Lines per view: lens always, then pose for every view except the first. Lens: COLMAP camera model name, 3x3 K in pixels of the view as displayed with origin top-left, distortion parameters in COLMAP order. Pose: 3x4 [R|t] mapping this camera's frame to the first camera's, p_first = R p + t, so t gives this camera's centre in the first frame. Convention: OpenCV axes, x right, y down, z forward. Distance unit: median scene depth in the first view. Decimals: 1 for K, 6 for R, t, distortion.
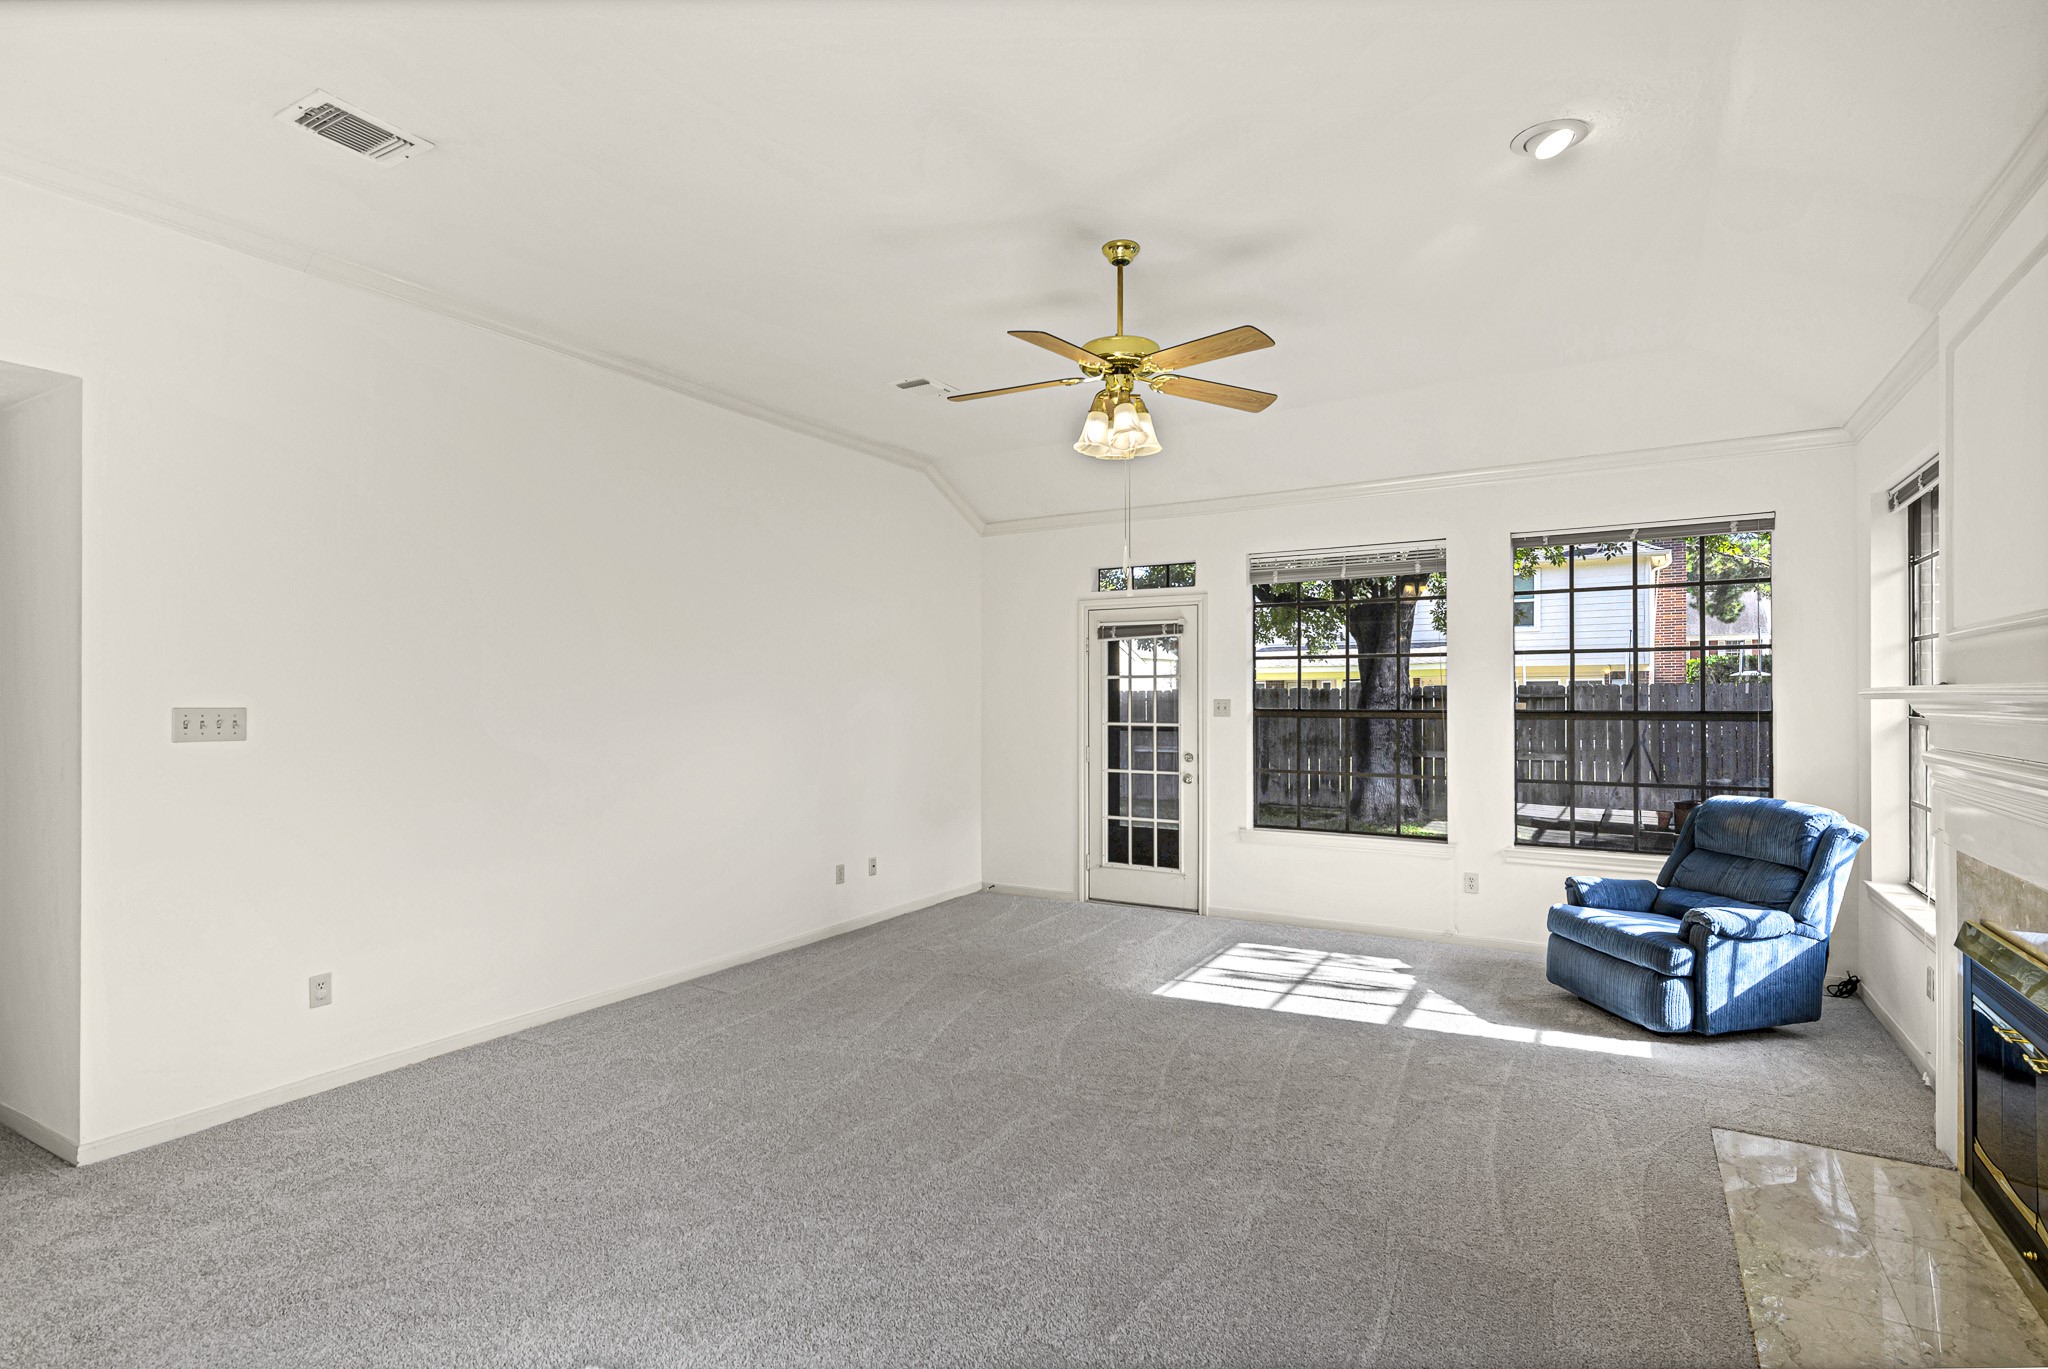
lens RADIAL K [[988.7, 0, 1042.9], [0, 988.7, 684.0], [0, 0, 1]] dist [0.019027, -0.007841]
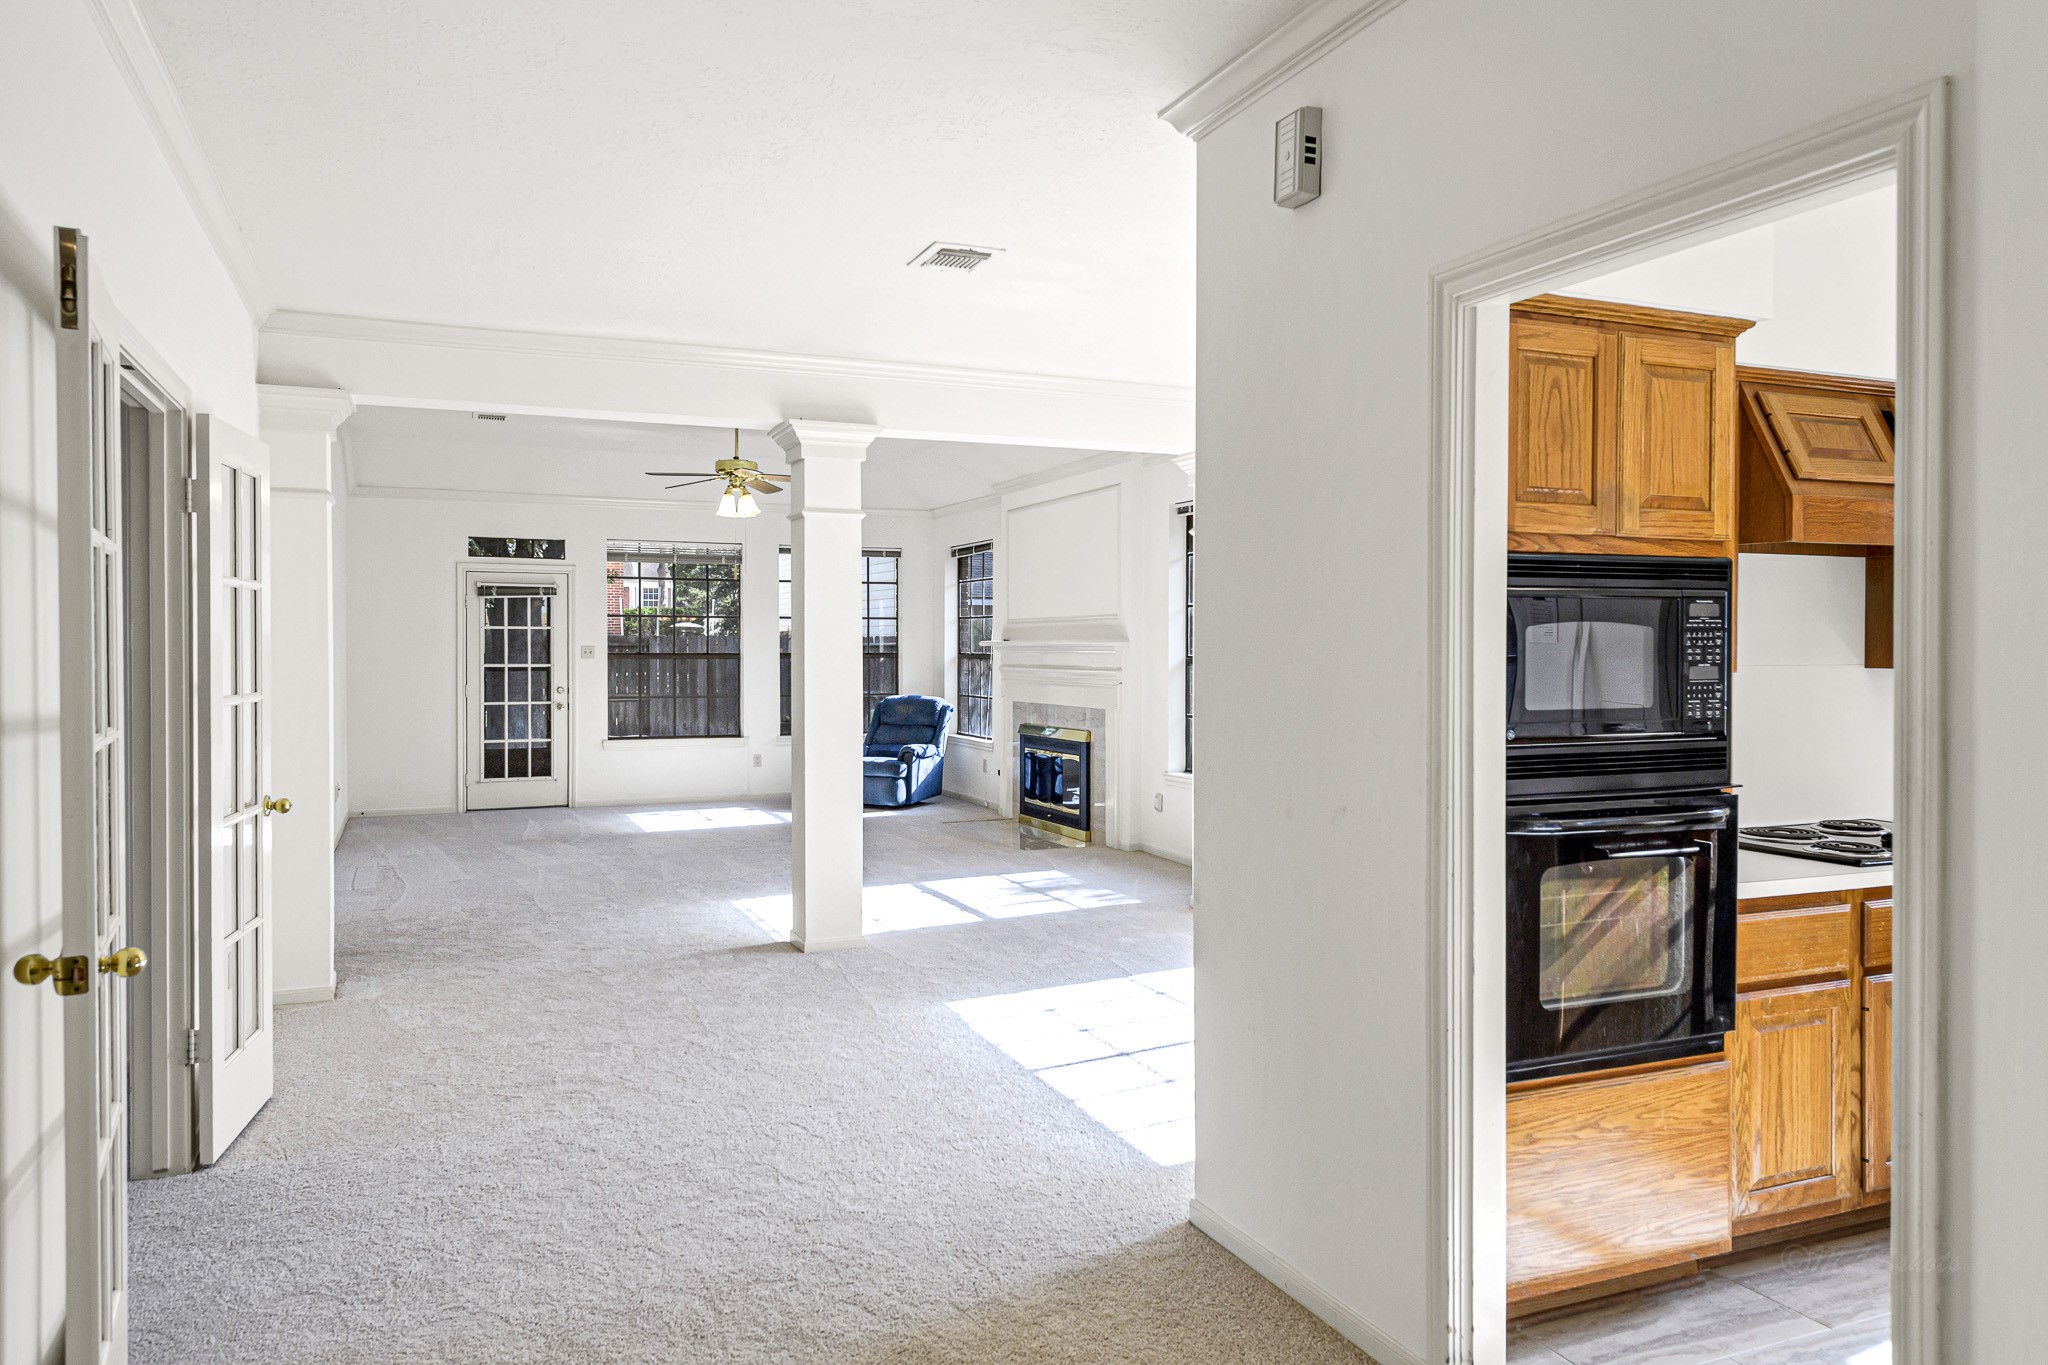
lens RADIAL K [[1374.1, 0, 1009.9], [0, 1374.1, 663.0], [0, 0, 1]] dist [0.030364, -0.024612]
pose [[0.590316, -0.010899, 0.807098, -0.989718], [-0.015073, 0.999586, 0.024523, -0.015461], [-0.807031, -0.026642, 0.589908, -0.563415]]
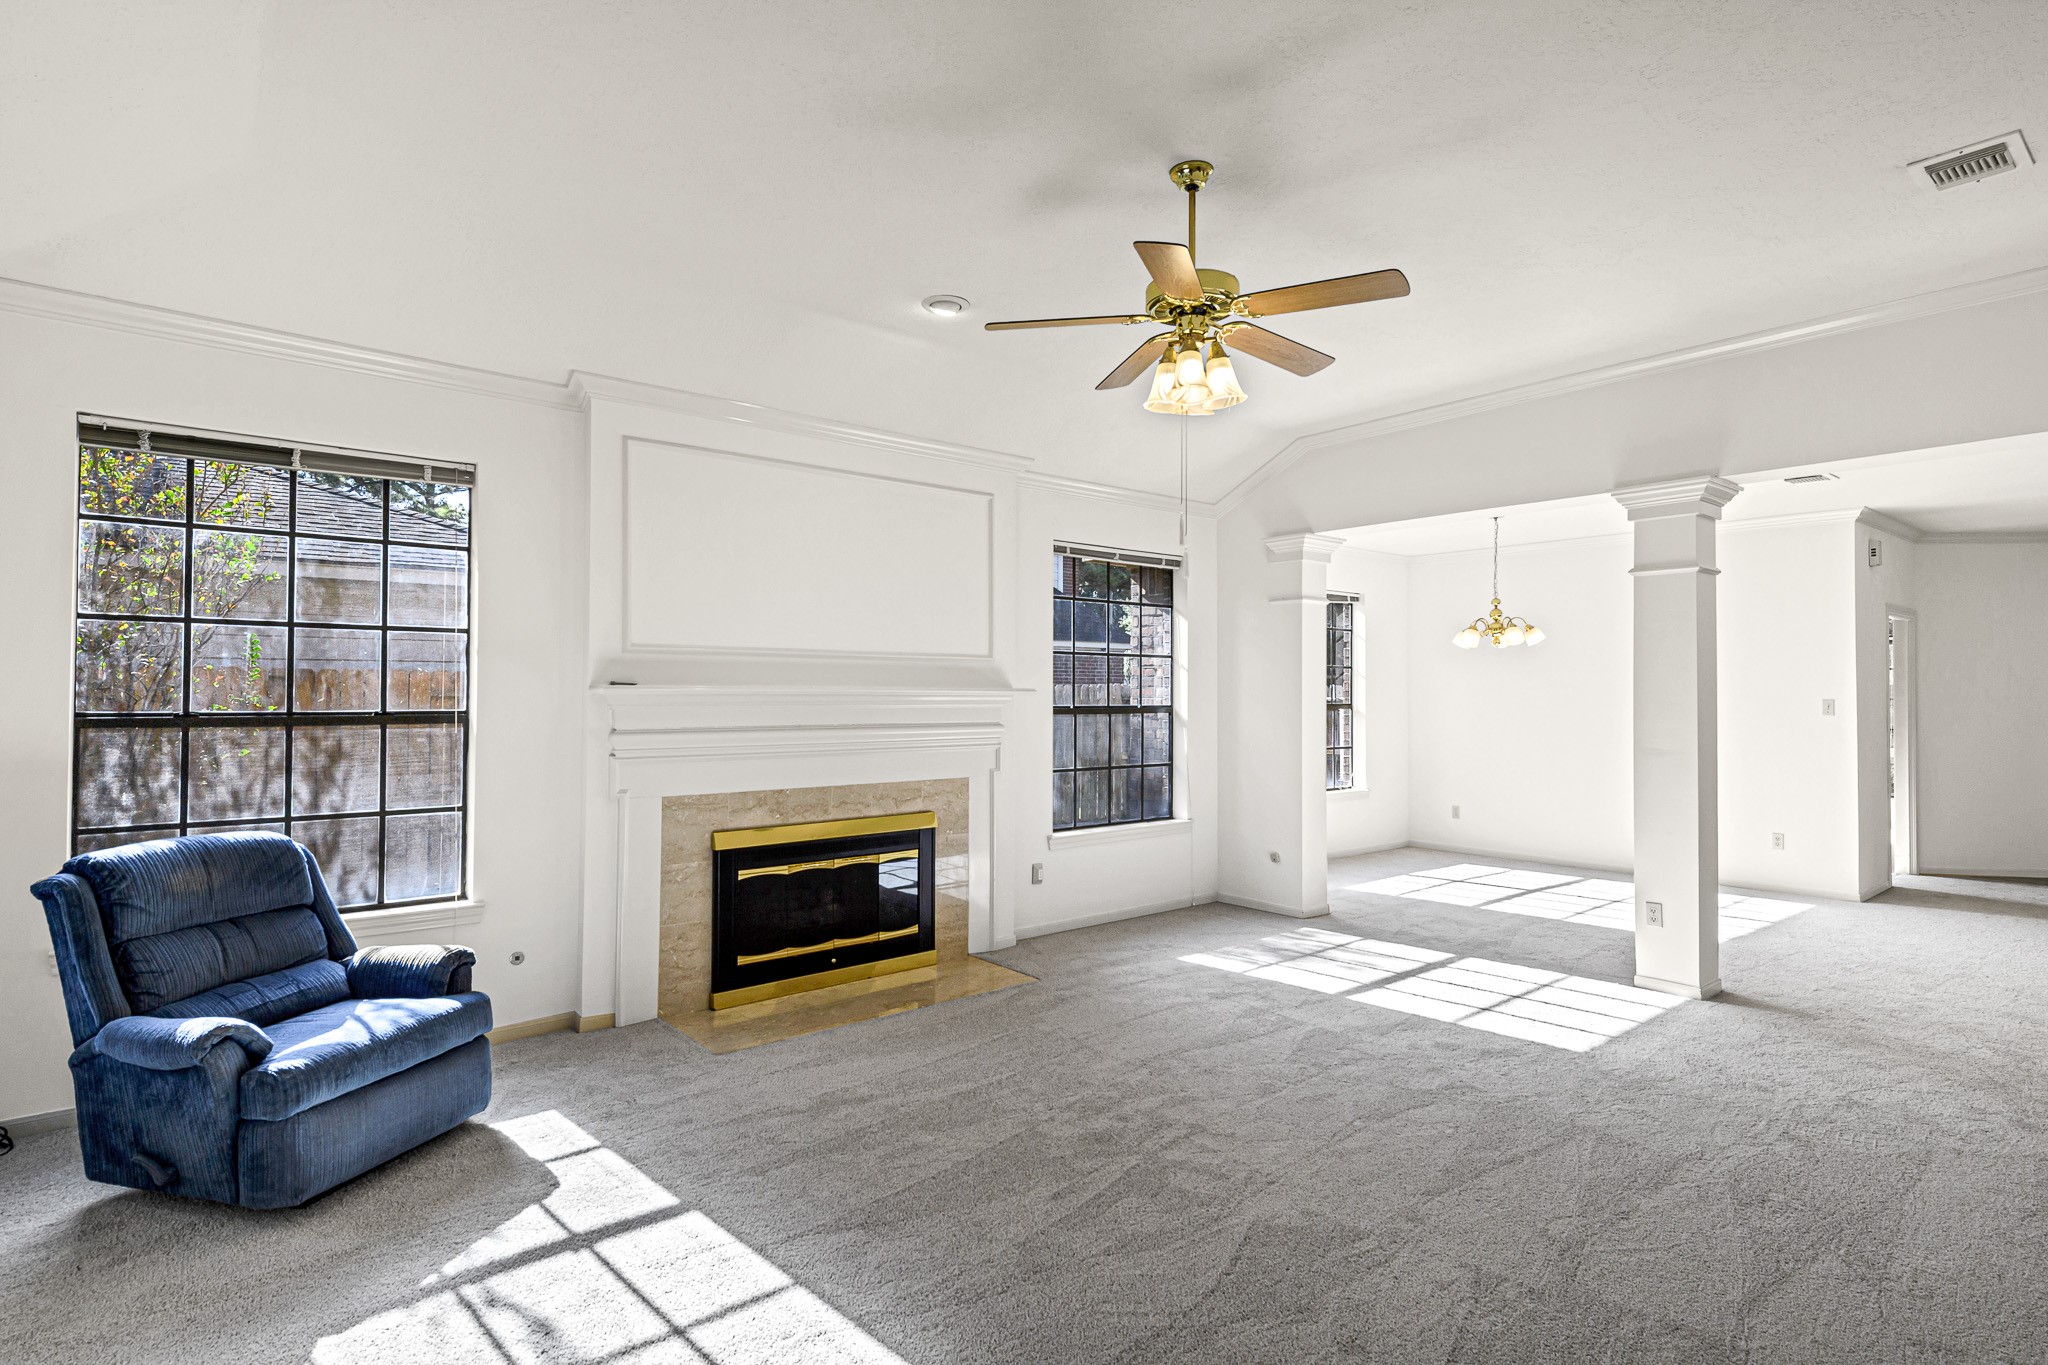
lens RADIAL K [[988.7, 0, 1030.0], [0, 988.7, 672.5], [0, 0, 1]] dist [0.019027, -0.007841]
pose [[-0.932917, 0.005576, 0.360047, -0.056735], [-0.009203, 0.999184, -0.039320, 0.014697], [-0.359973, -0.039995, -0.932105, 1.015812]]
